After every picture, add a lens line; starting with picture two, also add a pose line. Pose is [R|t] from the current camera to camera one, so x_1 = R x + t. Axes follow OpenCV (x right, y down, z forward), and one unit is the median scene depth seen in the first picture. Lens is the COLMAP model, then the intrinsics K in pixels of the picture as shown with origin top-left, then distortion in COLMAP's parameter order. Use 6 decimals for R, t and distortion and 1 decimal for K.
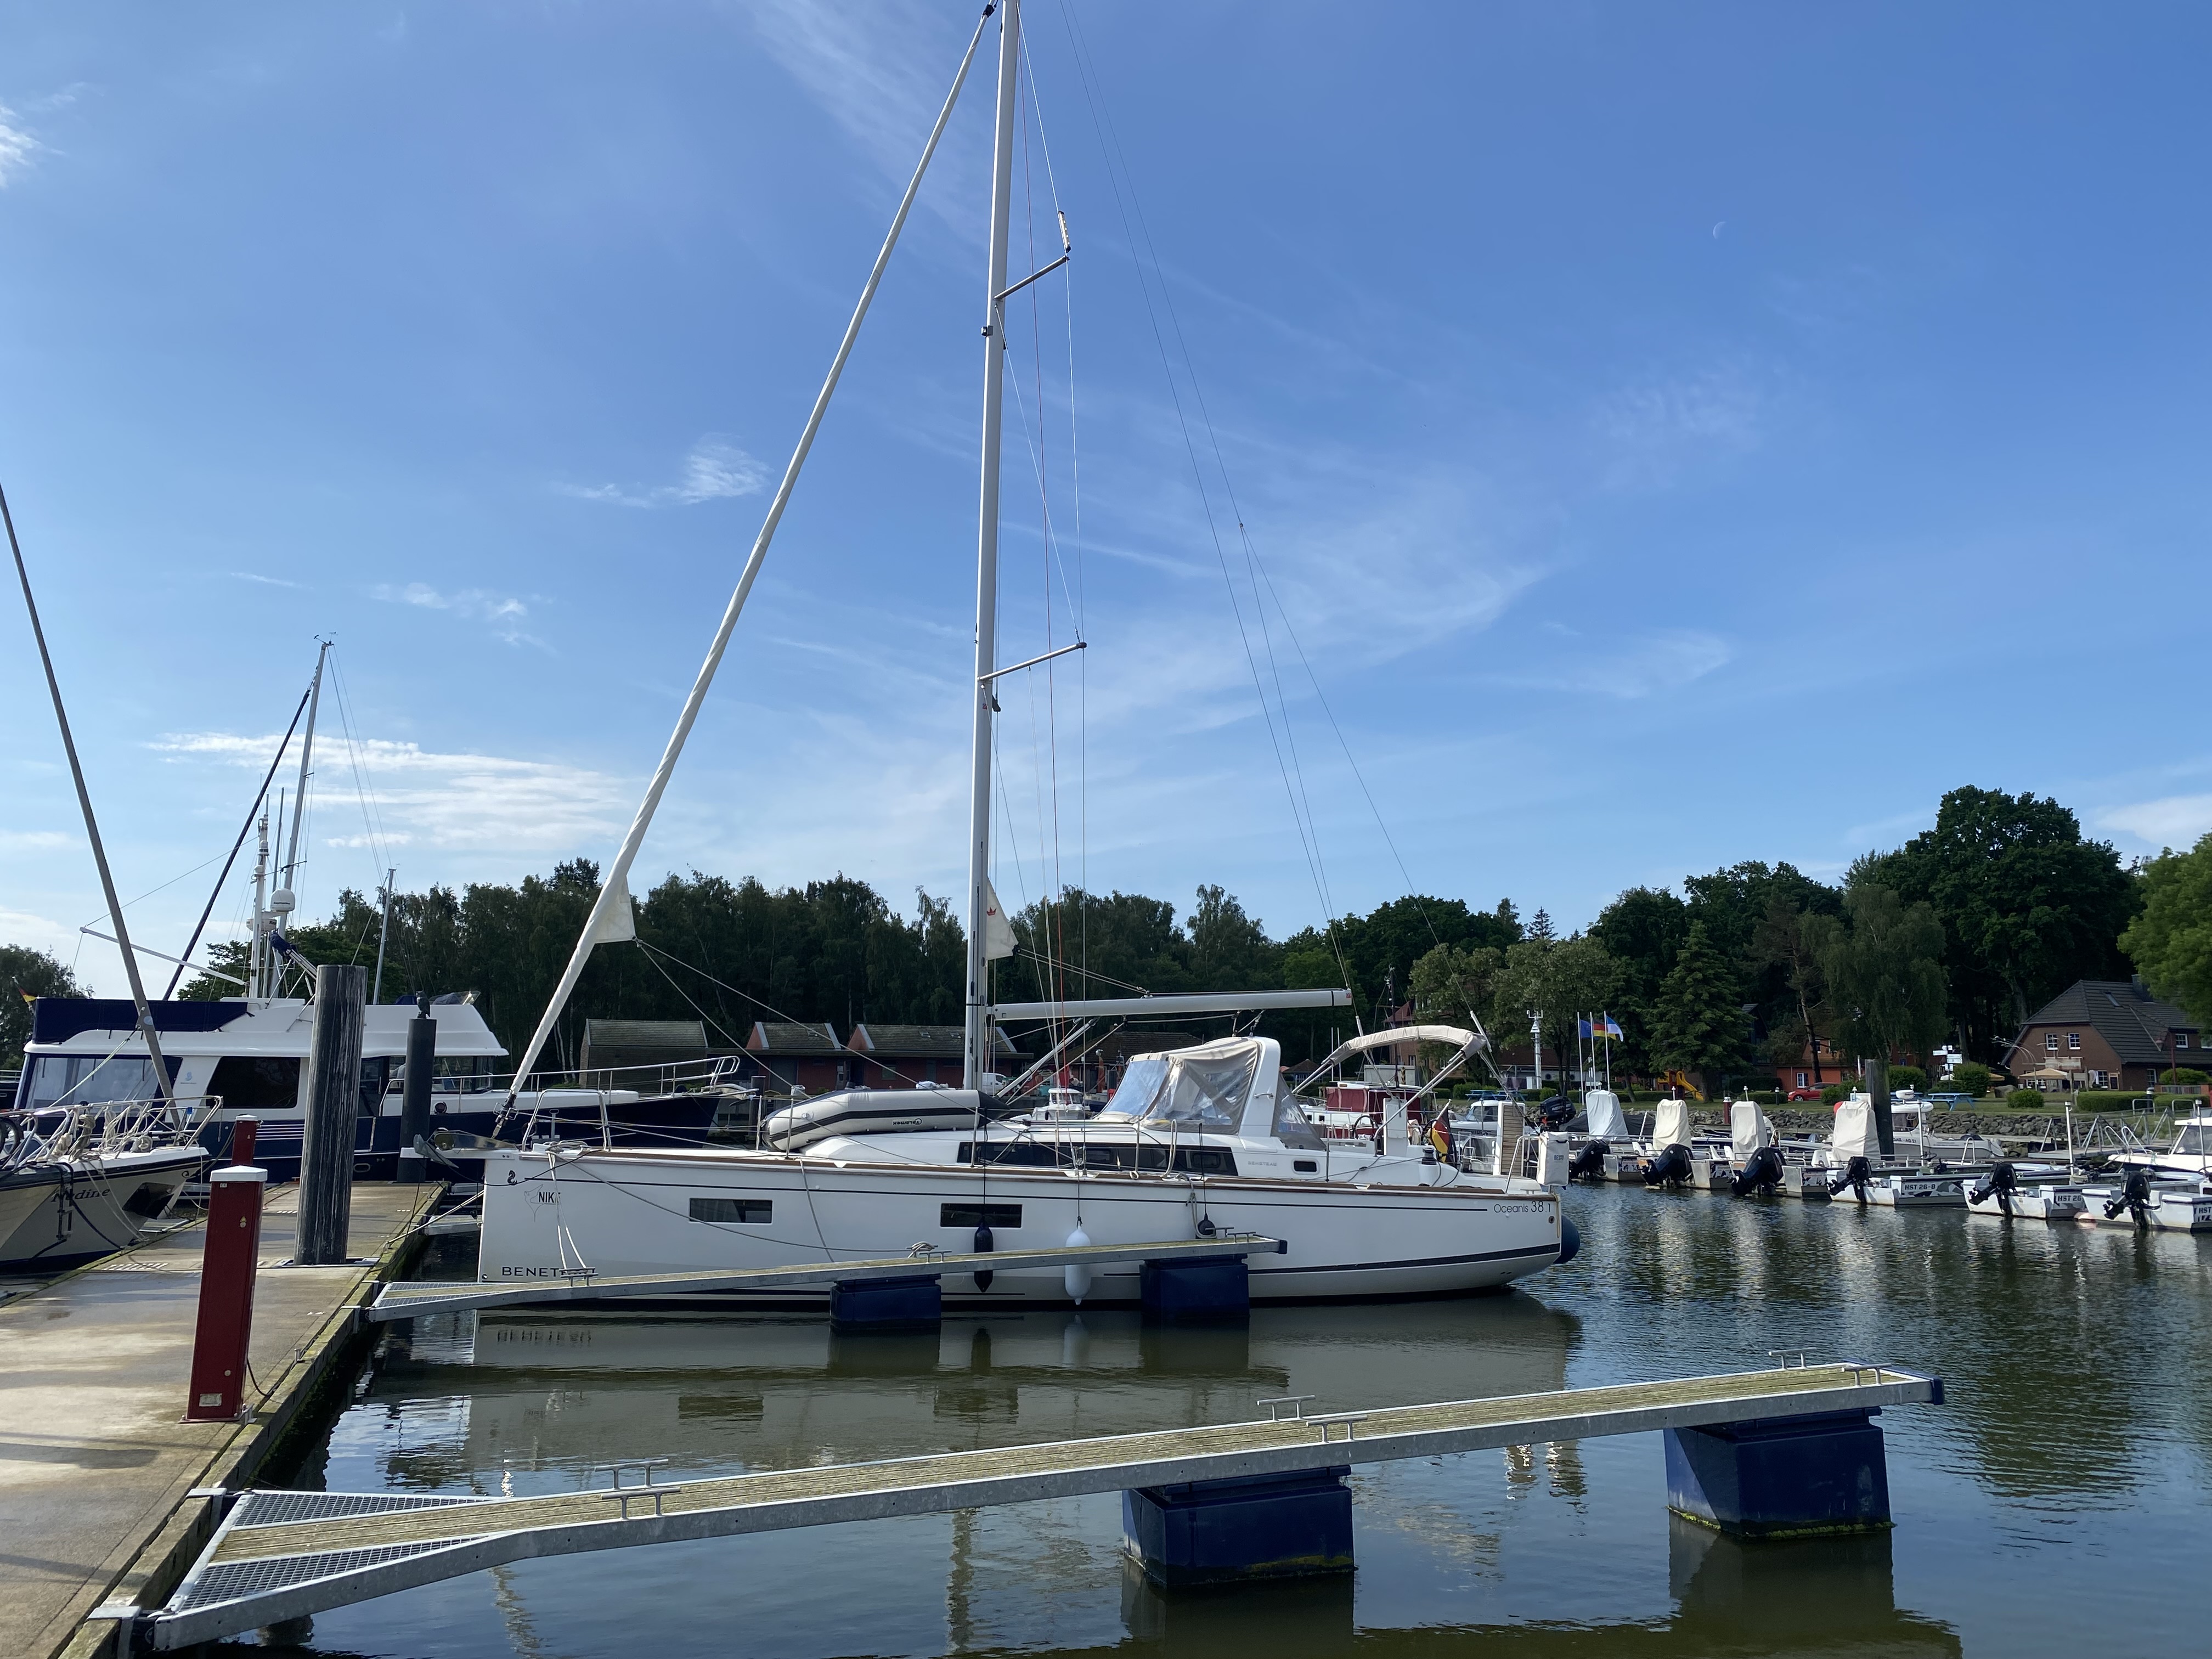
lens RADIAL K [[1662.5, 0, 1106.0], [0, 1662.5, 829.5], [0, 0, 1]] dist [0.139894, -0.366806]
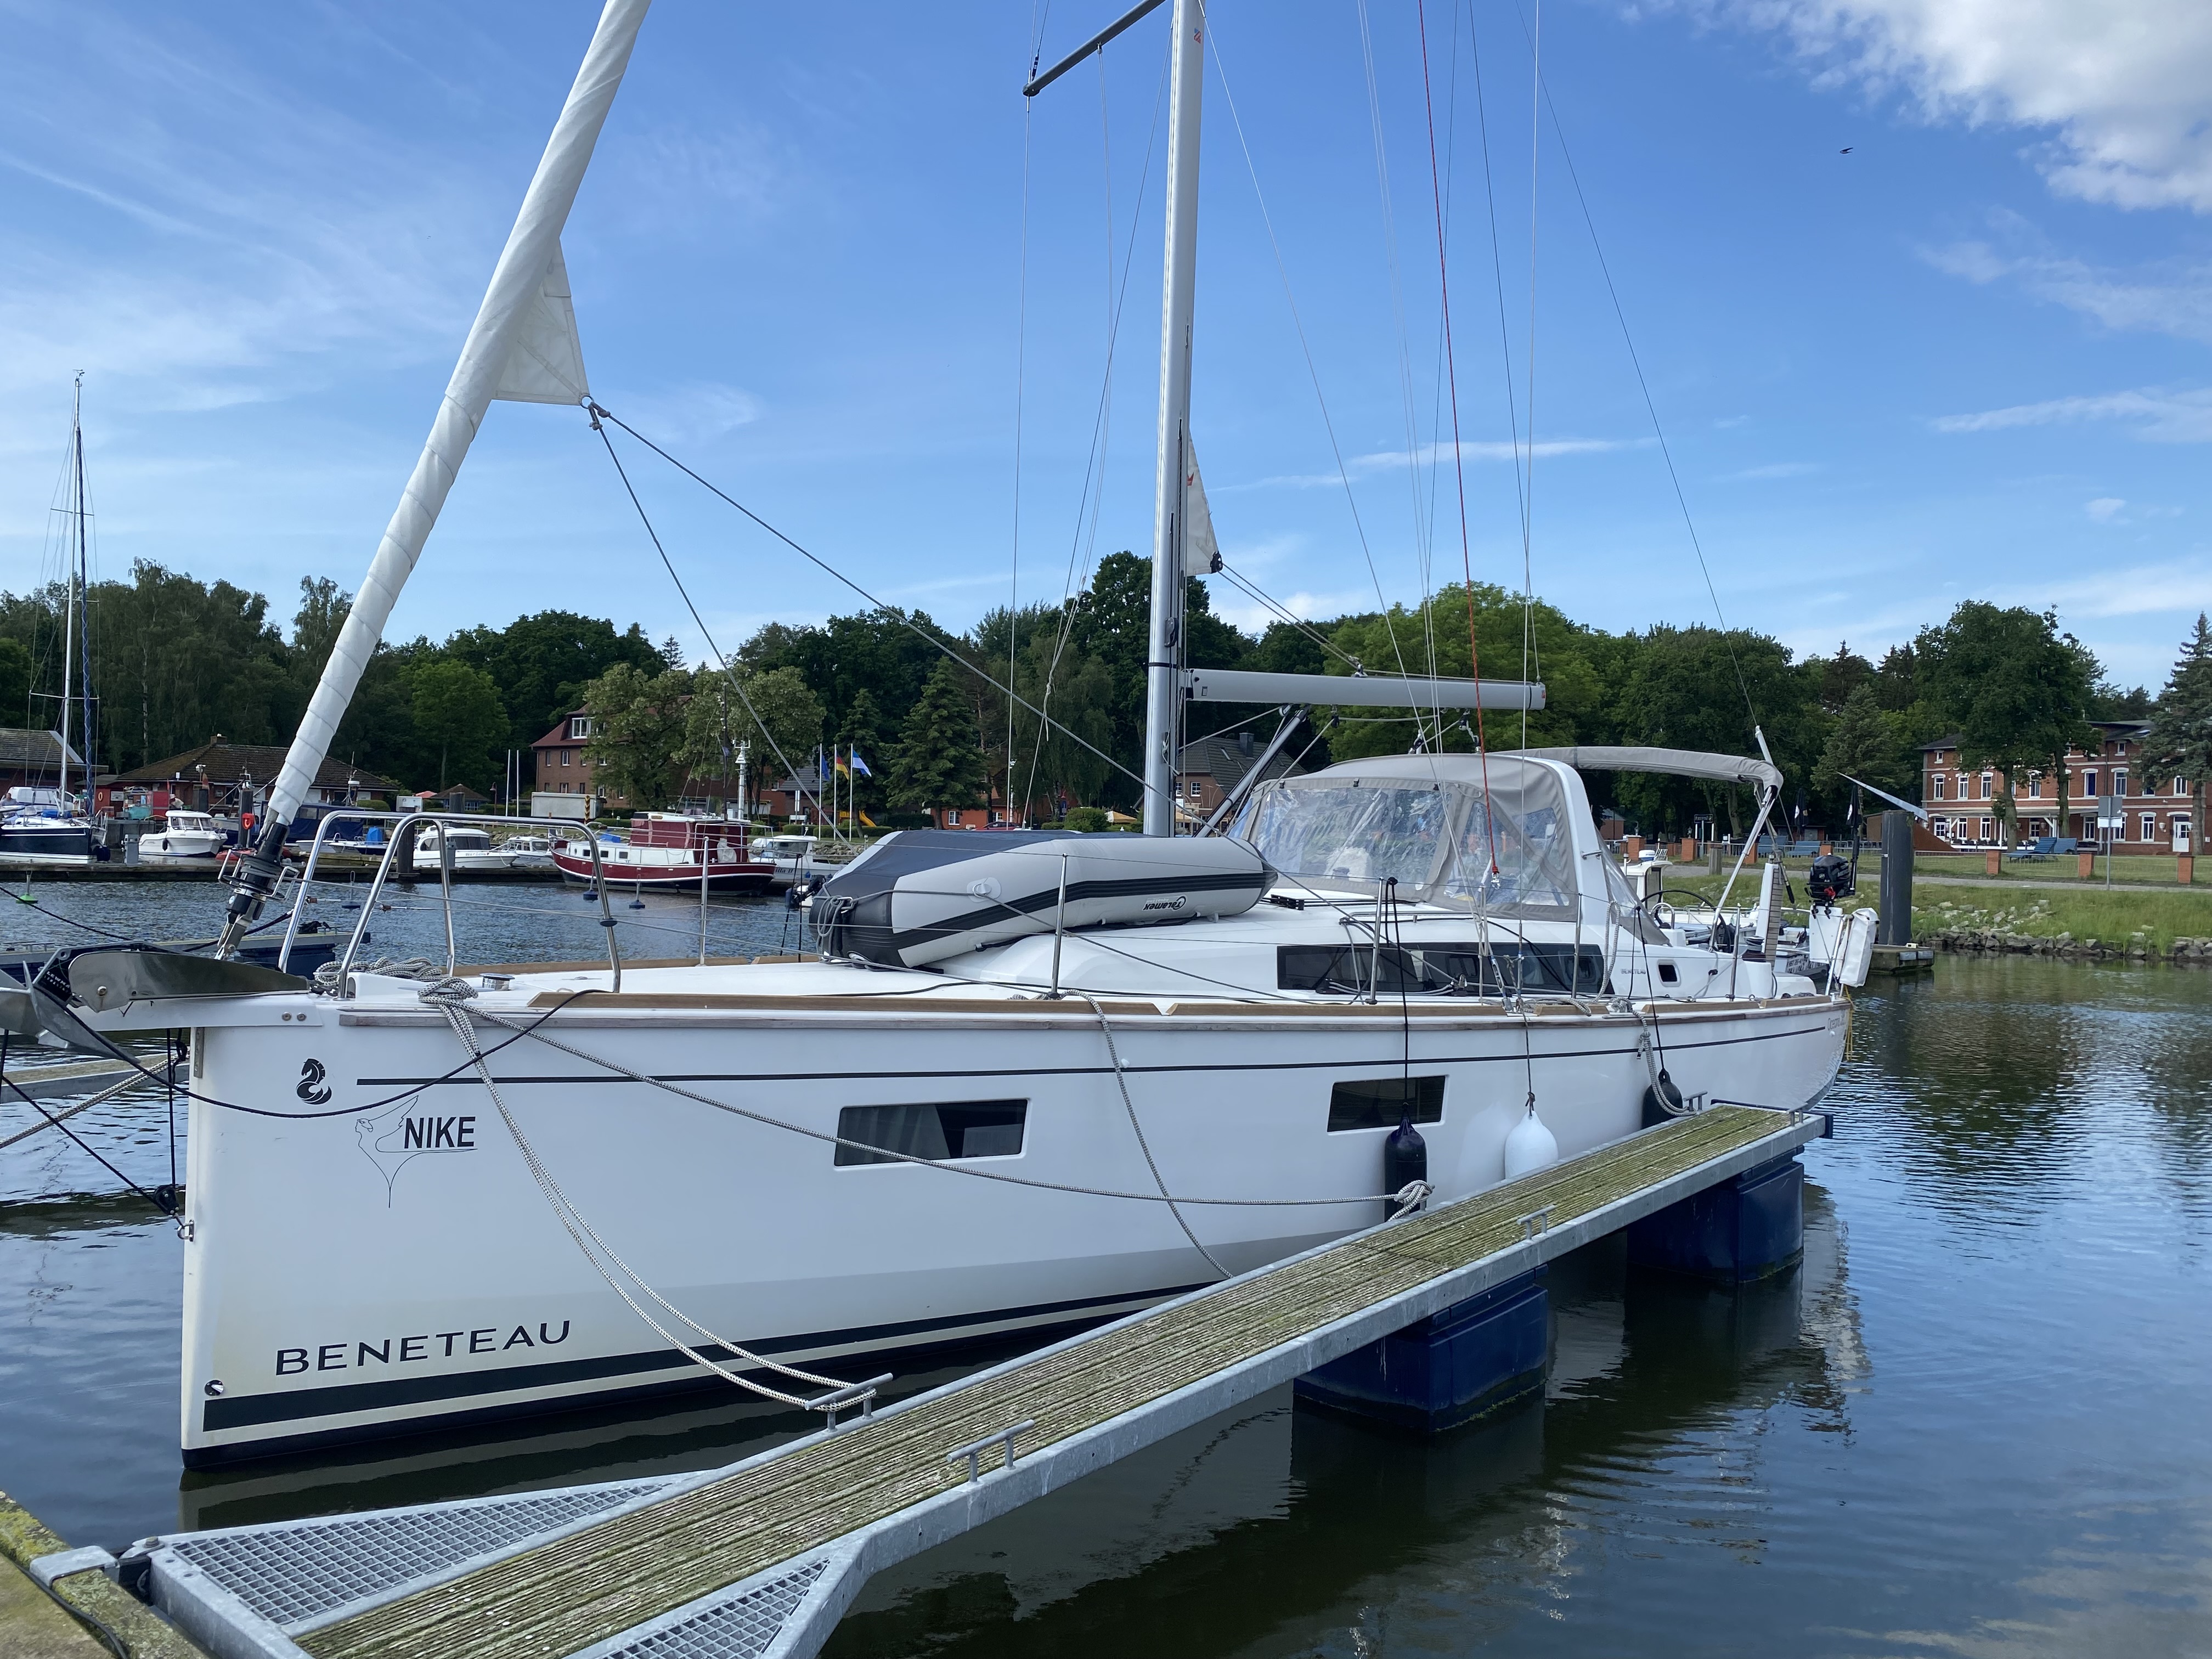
lens RADIAL K [[1662.5, 0, 1106.0], [0, 1662.5, 829.5], [0, 0, 1]] dist [0.139894, -0.366806]
pose [[0.858026, 0.019077, 0.513252, -0.062511], [-0.100107, 0.986356, 0.130691, 0.016351], [-0.503756, -0.163517, 0.848229, 0.105576]]
